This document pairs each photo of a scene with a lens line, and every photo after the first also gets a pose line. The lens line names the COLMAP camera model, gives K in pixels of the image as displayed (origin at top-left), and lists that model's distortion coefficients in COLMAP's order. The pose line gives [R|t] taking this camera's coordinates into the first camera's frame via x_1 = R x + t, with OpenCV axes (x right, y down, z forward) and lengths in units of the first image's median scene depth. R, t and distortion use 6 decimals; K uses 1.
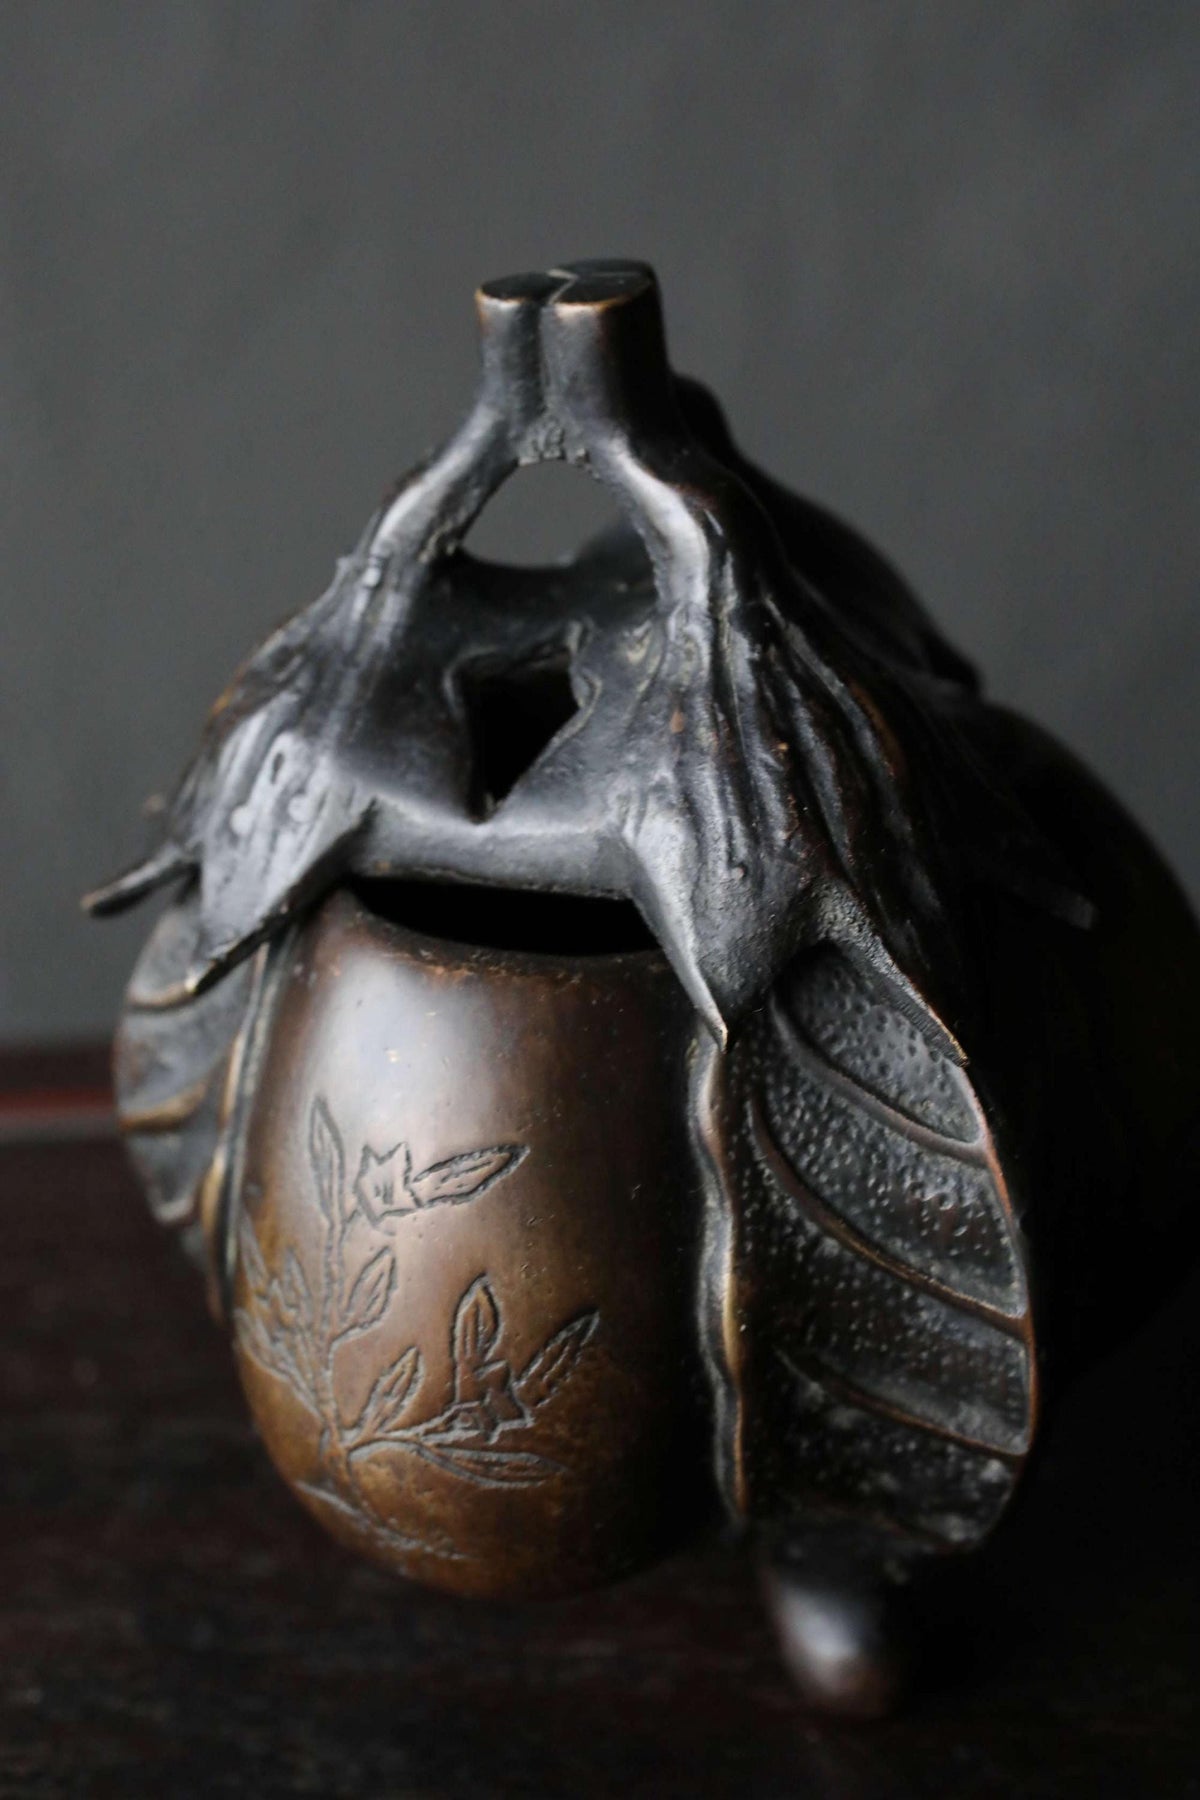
lens RADIAL K [[3181.2, 0, 628.5], [0, 3181.2, 901.3], [0, 0, 1]] dist [0.003246, 0.136398]
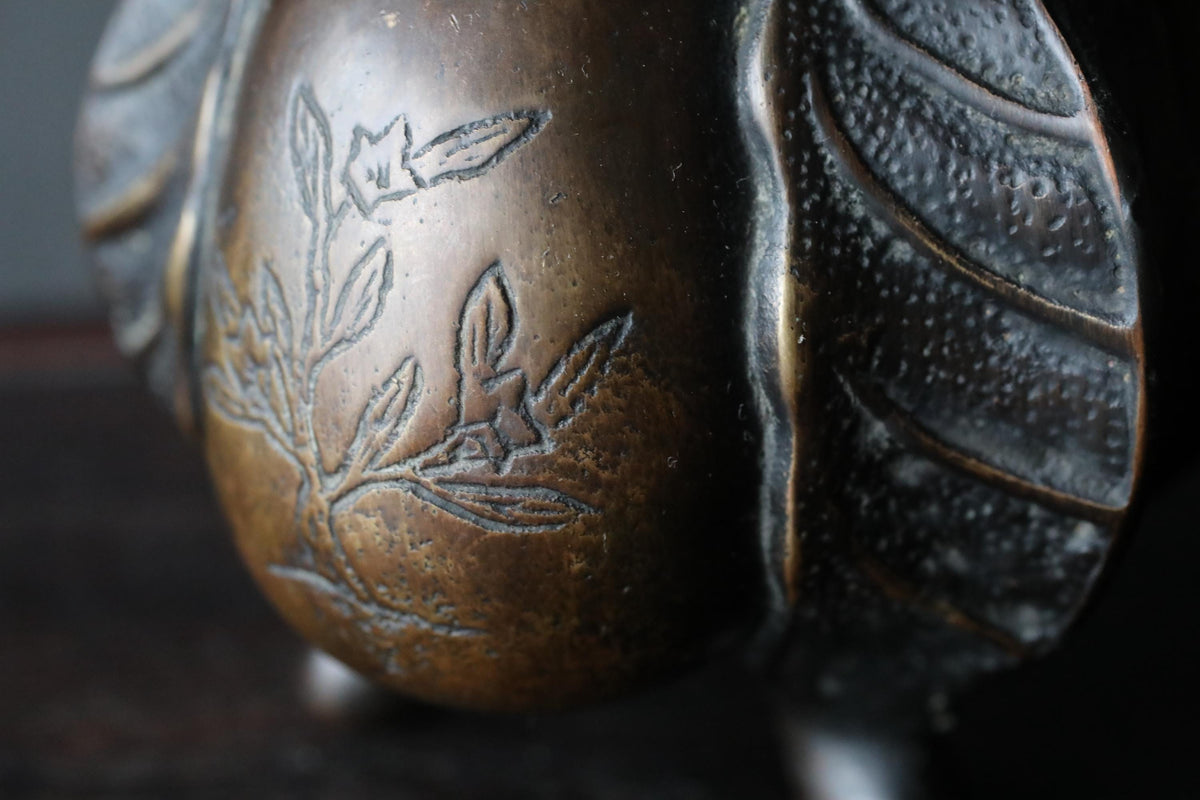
lens RADIAL K [[2314.6, 0, 601.5], [0, 2314.6, 400.5], [0, 0, 1]] dist [0.037317, 0.316224]
pose [[0.999554, 0.006842, 0.029081, -0.034768], [-0.004161, 0.995817, -0.091275, 0.205487], [-0.029584, 0.091113, 0.995401, 0.387759]]
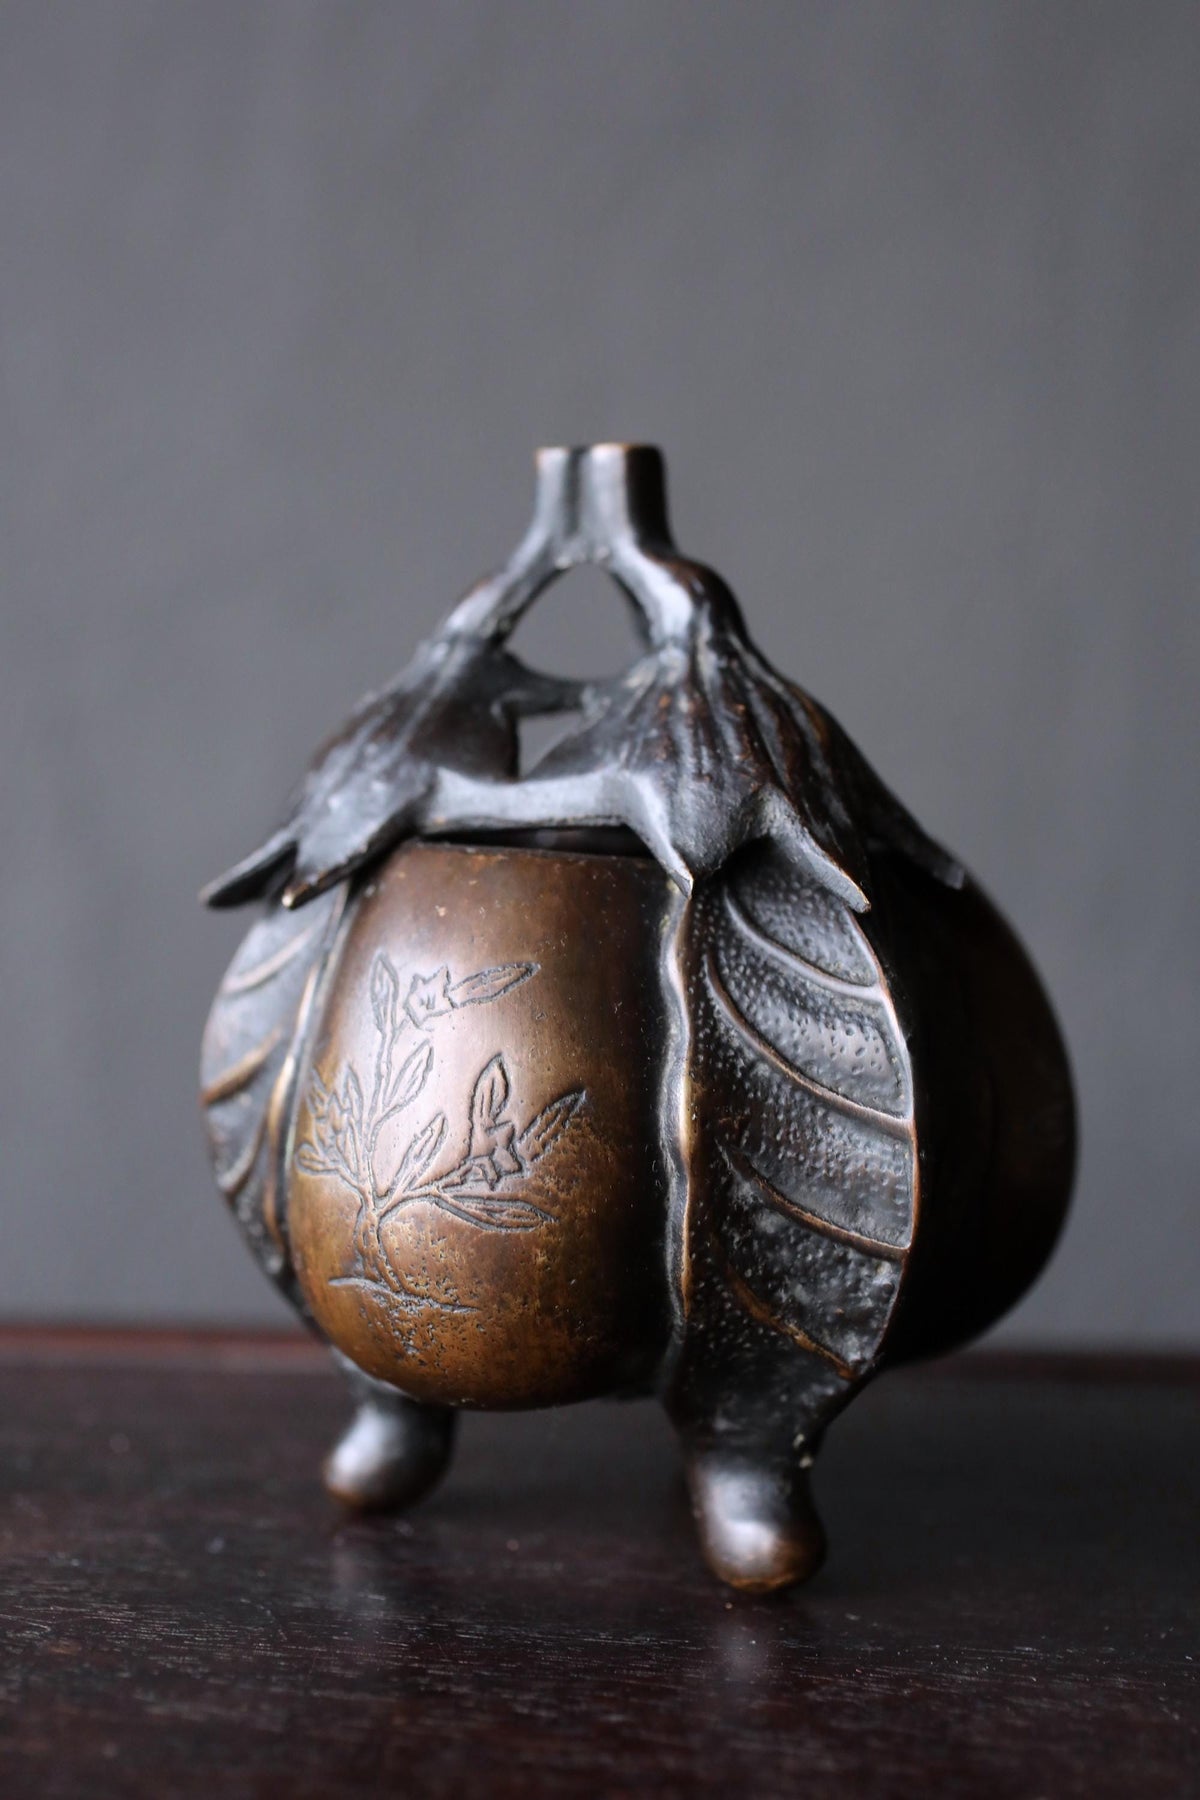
lens RADIAL K [[3090.4, 0, 598.6], [0, 3090.4, 868.7], [0, 0, 1]] dist [0.006152, 0.356006]
pose [[0.998155, 0.060400, 0.006270, -0.017137], [-0.052300, 0.907548, -0.416680, 0.568286], [-0.030858, 0.415583, 0.909032, -0.191494]]
